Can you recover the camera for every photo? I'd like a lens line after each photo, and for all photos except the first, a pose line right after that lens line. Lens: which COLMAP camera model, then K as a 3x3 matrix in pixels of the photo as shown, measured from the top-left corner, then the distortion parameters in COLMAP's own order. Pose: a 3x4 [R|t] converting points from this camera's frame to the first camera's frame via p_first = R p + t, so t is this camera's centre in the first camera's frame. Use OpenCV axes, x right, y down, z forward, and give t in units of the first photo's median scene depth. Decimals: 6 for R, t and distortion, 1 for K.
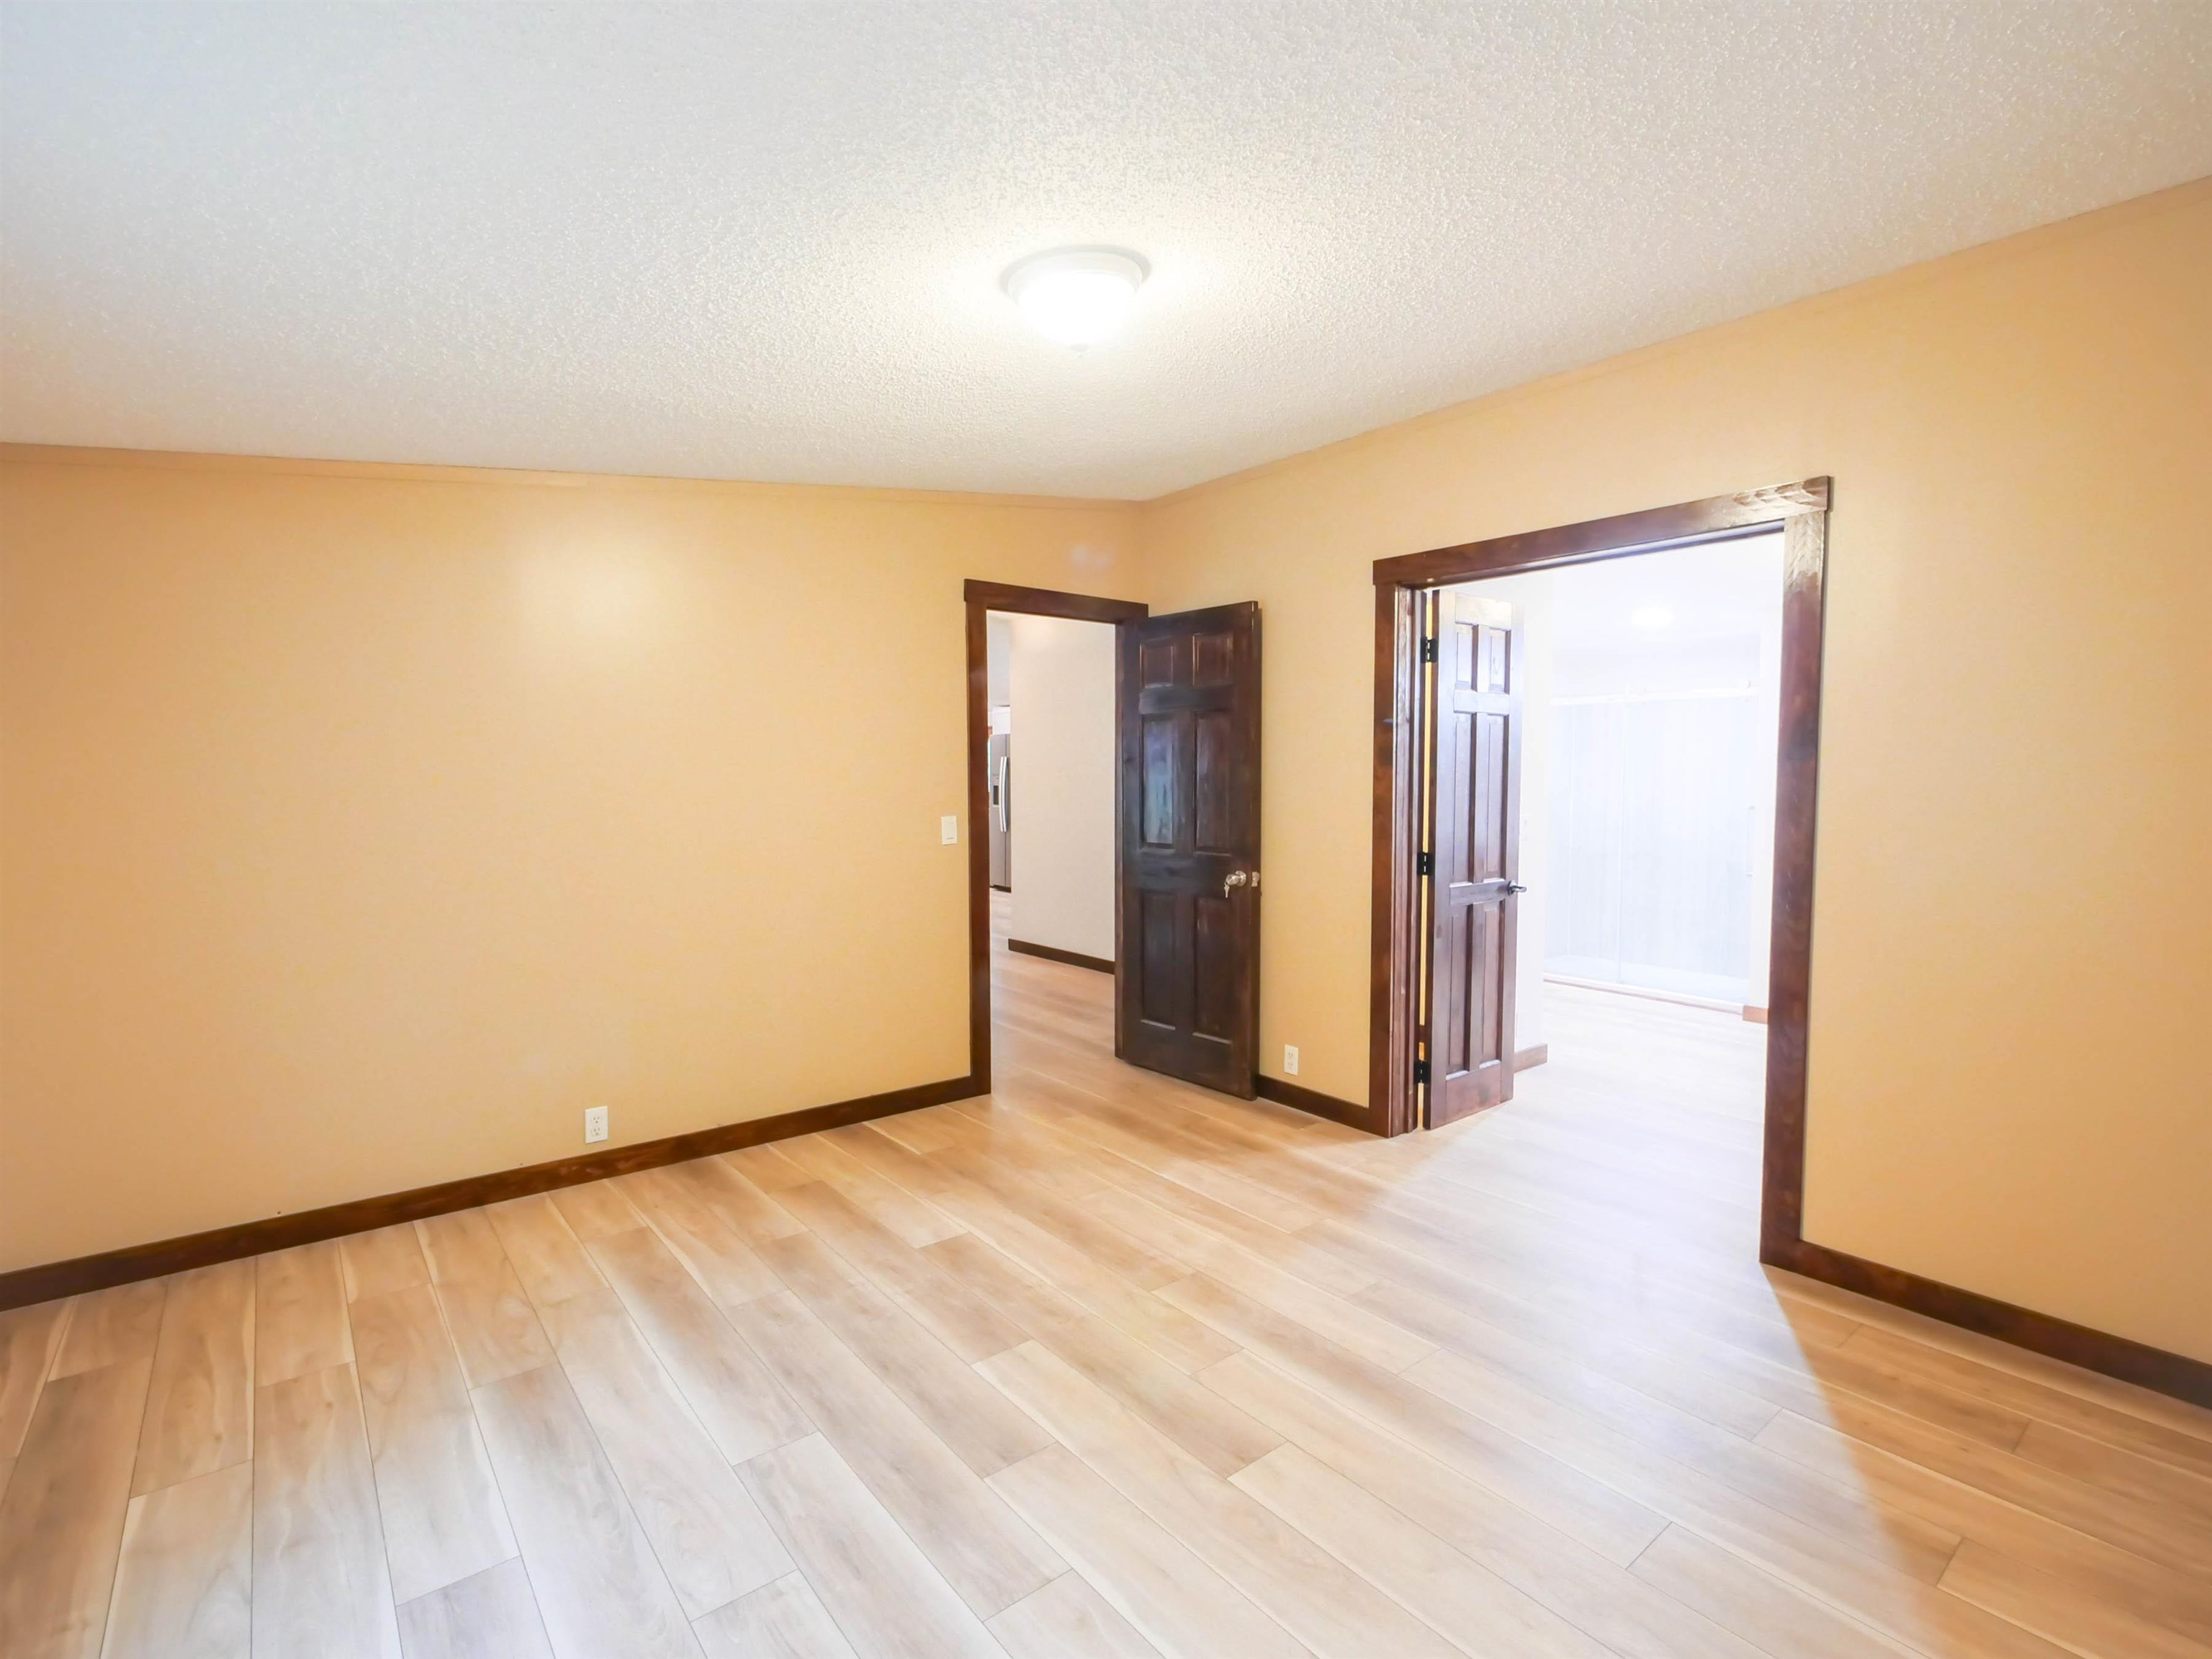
lens RADIAL K [[1035.3, 0, 1097.3], [0, 1035.3, 839.5], [0, 0, 1]] dist [-0.005222, -0.000577]
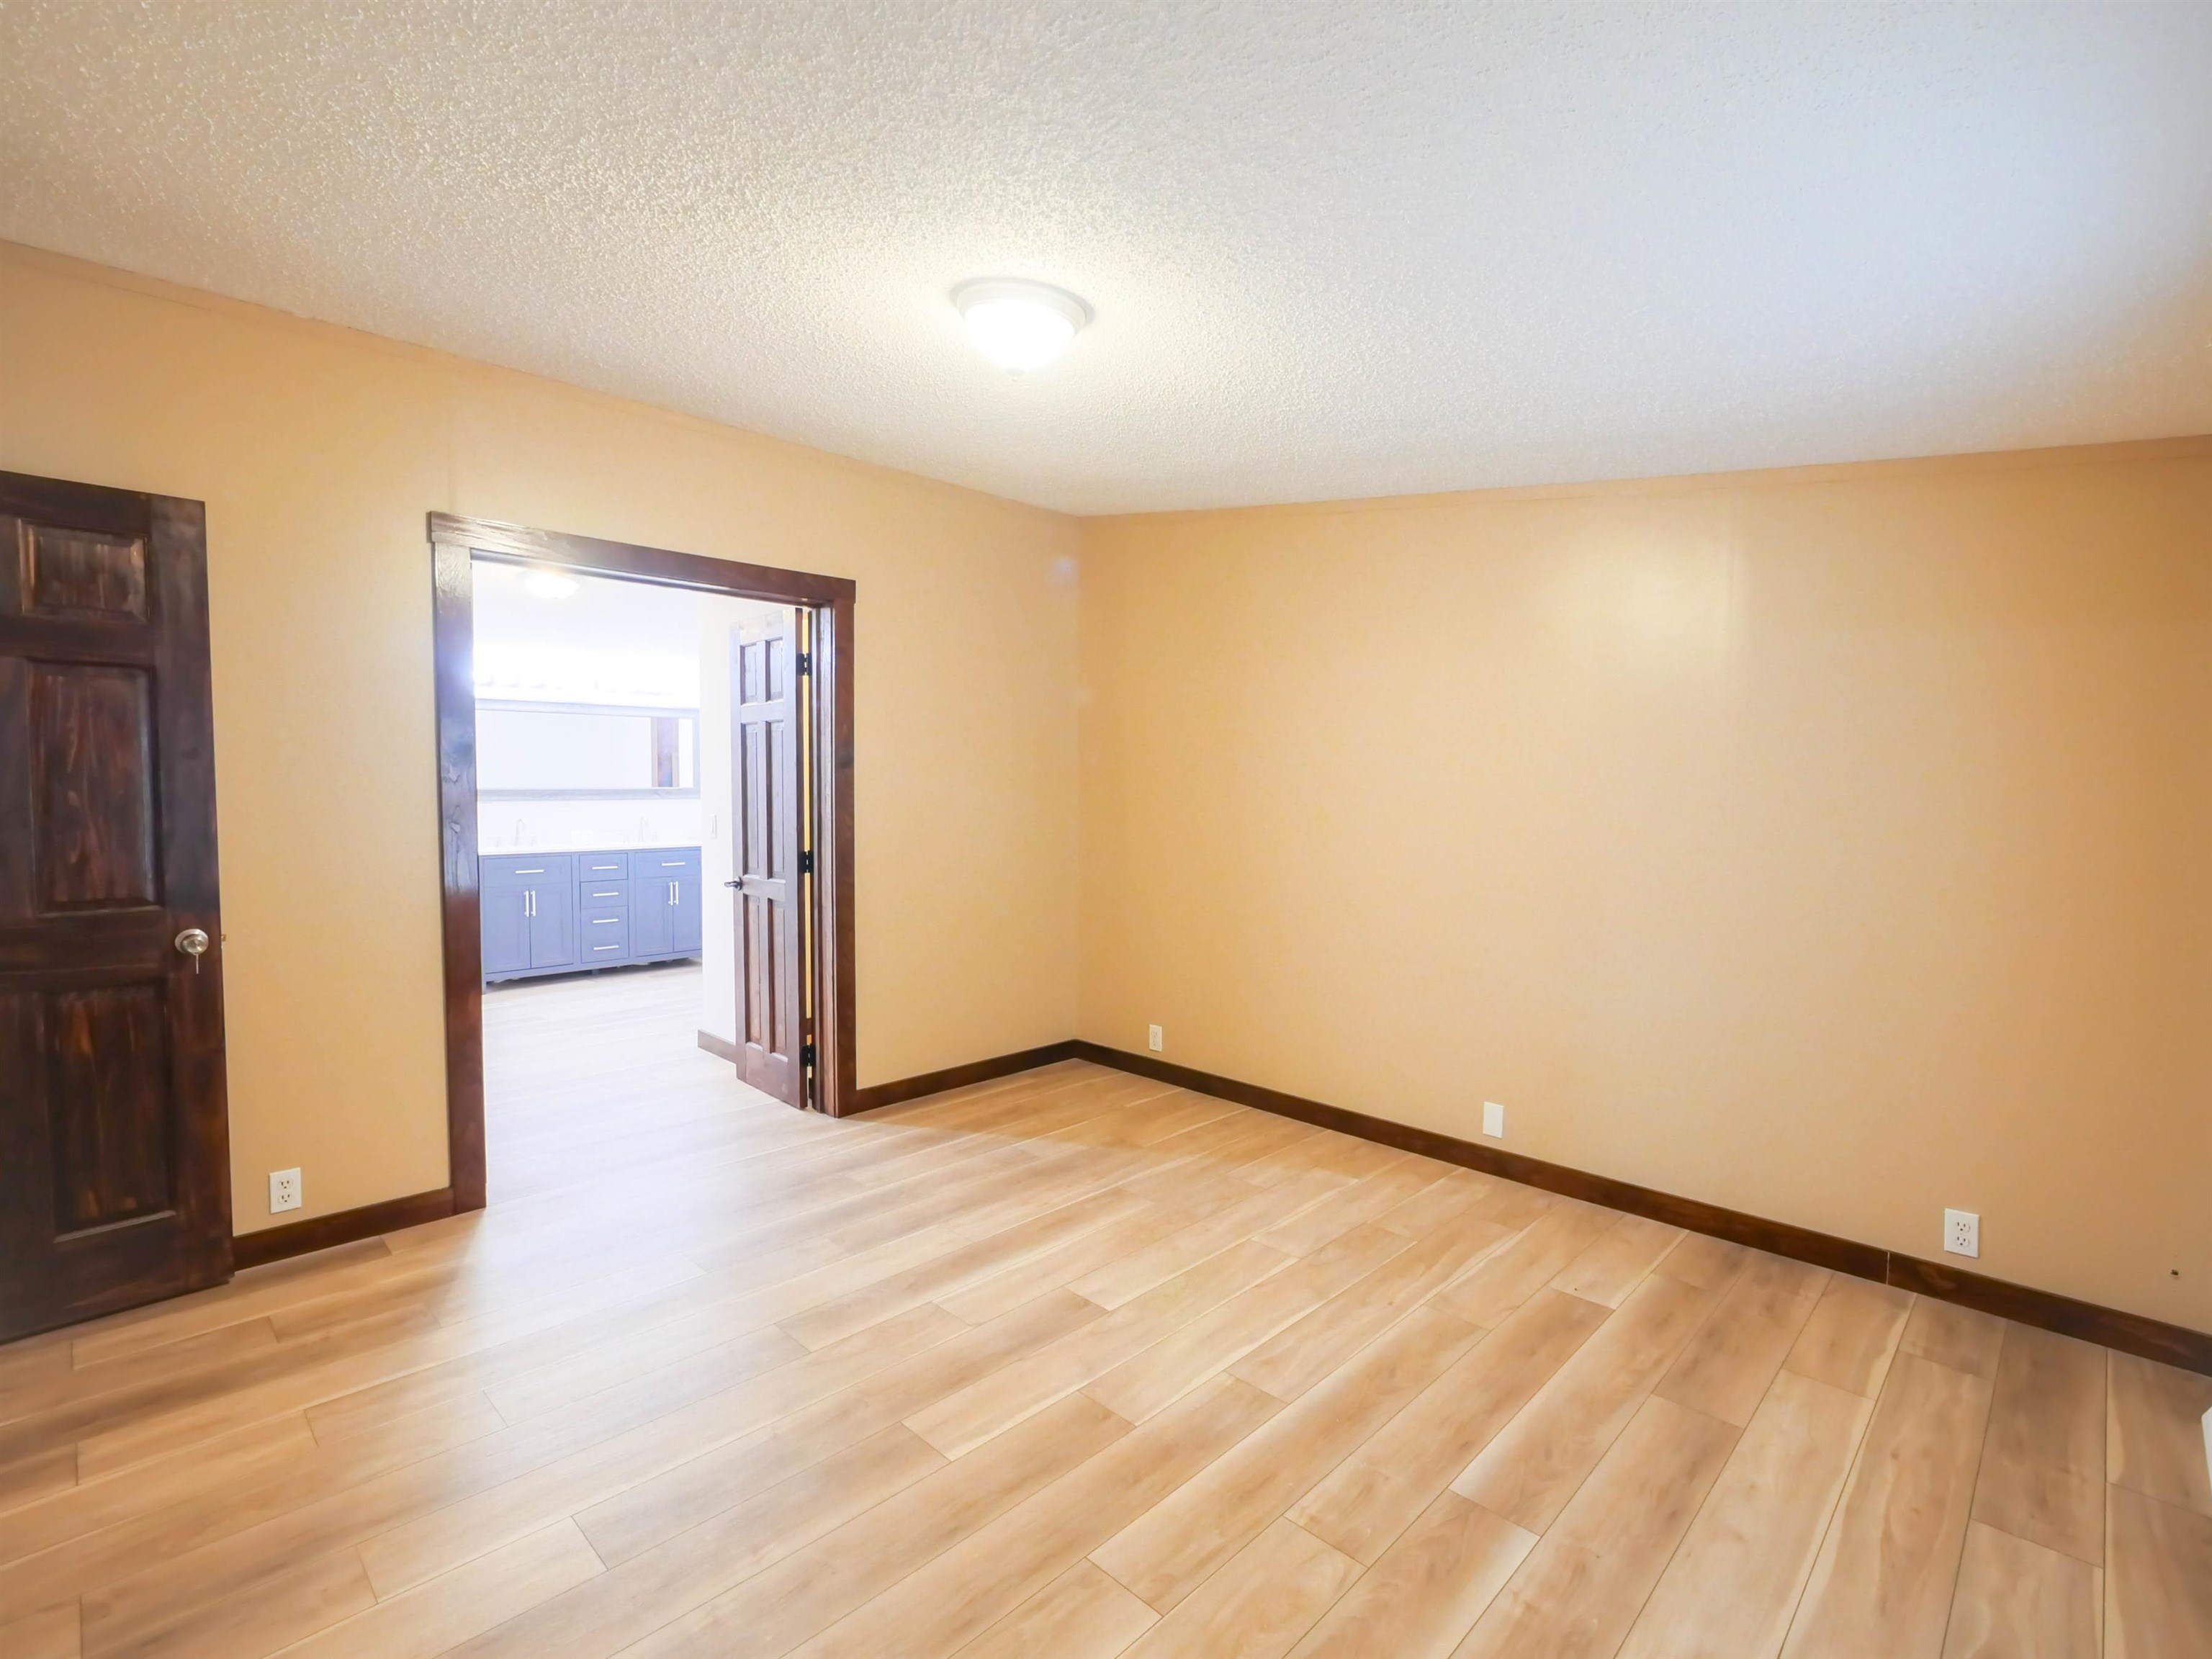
lens RADIAL K [[1035.3, 0, 1097.3], [0, 1035.3, 839.5], [0, 0, 1]] dist [-0.005222, -0.000577]
pose [[-0.114510, -0.060966, 0.991550, -0.822704], [0.055139, 0.996186, 0.067619, -0.054705], [-0.991891, 0.062416, -0.110712, 0.801102]]
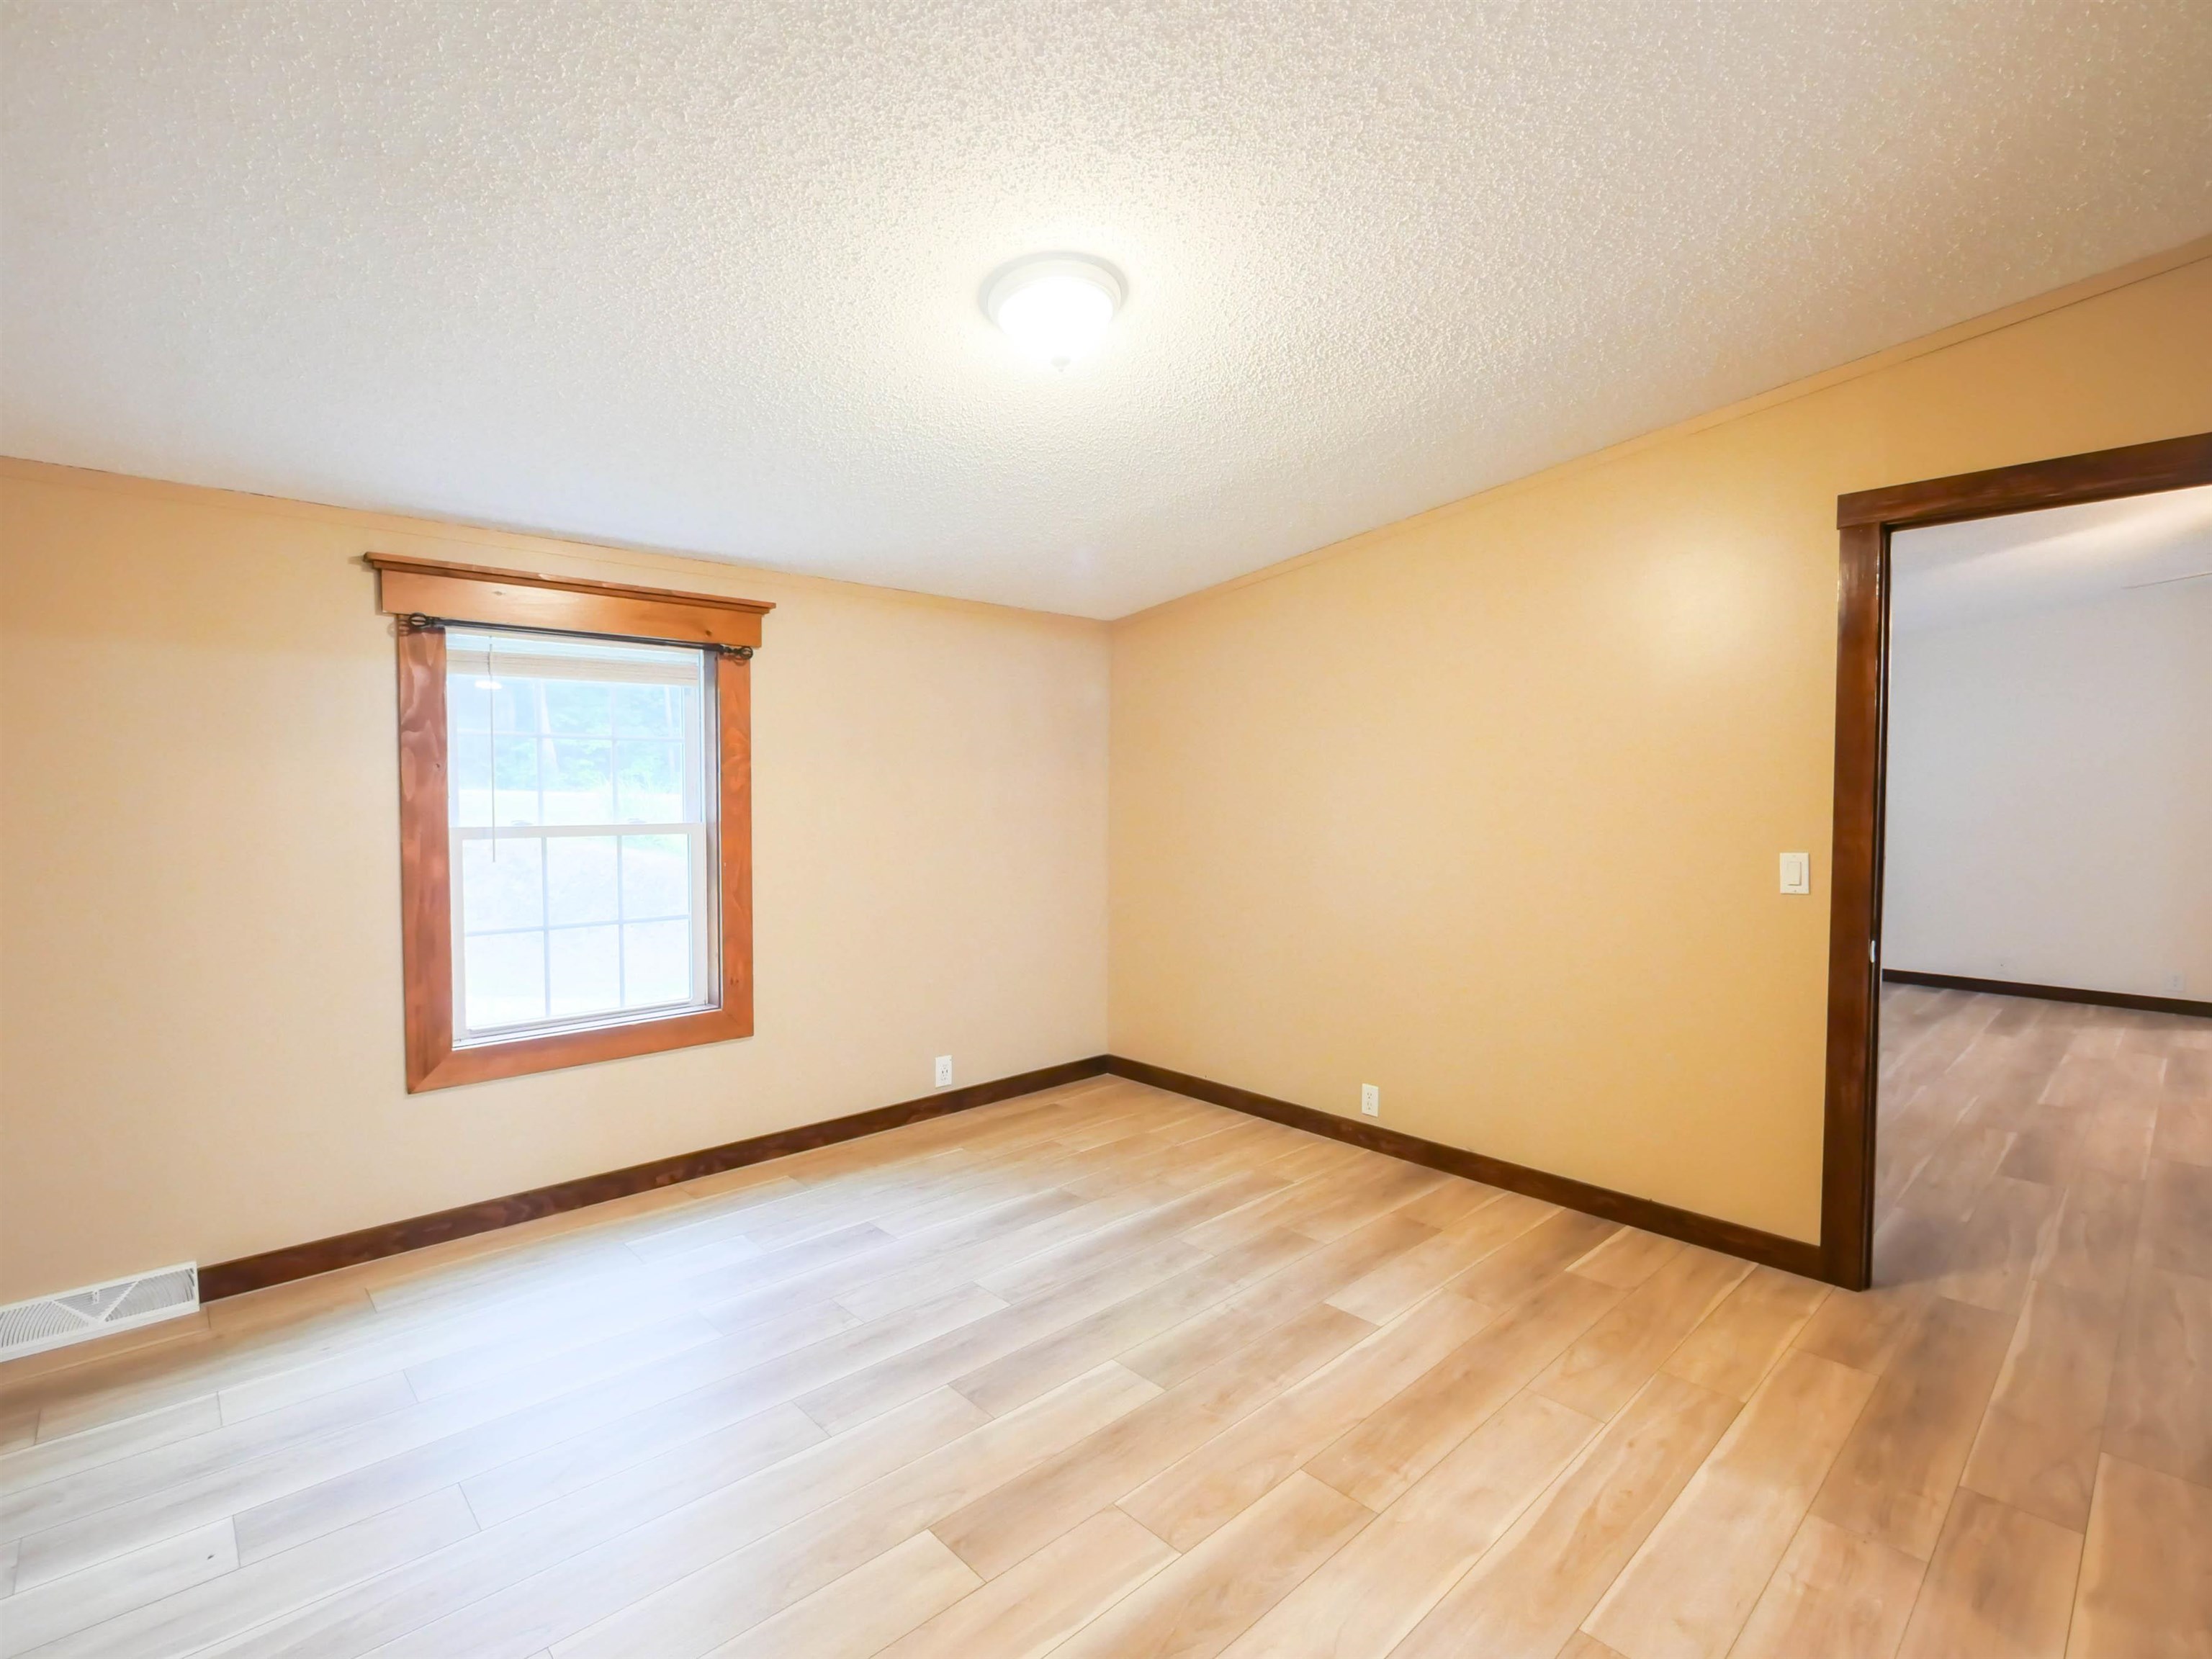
lens RADIAL K [[1039.4, 0, 1105.7], [0, 1039.4, 800.6], [0, 0, 1]] dist [-0.010955, 0.000605]
pose [[0.082658, 0.011721, -0.996509, 0.772045], [-0.063118, 0.997985, 0.006502, -0.049930], [0.994577, 0.062361, 0.083232, 0.741641]]
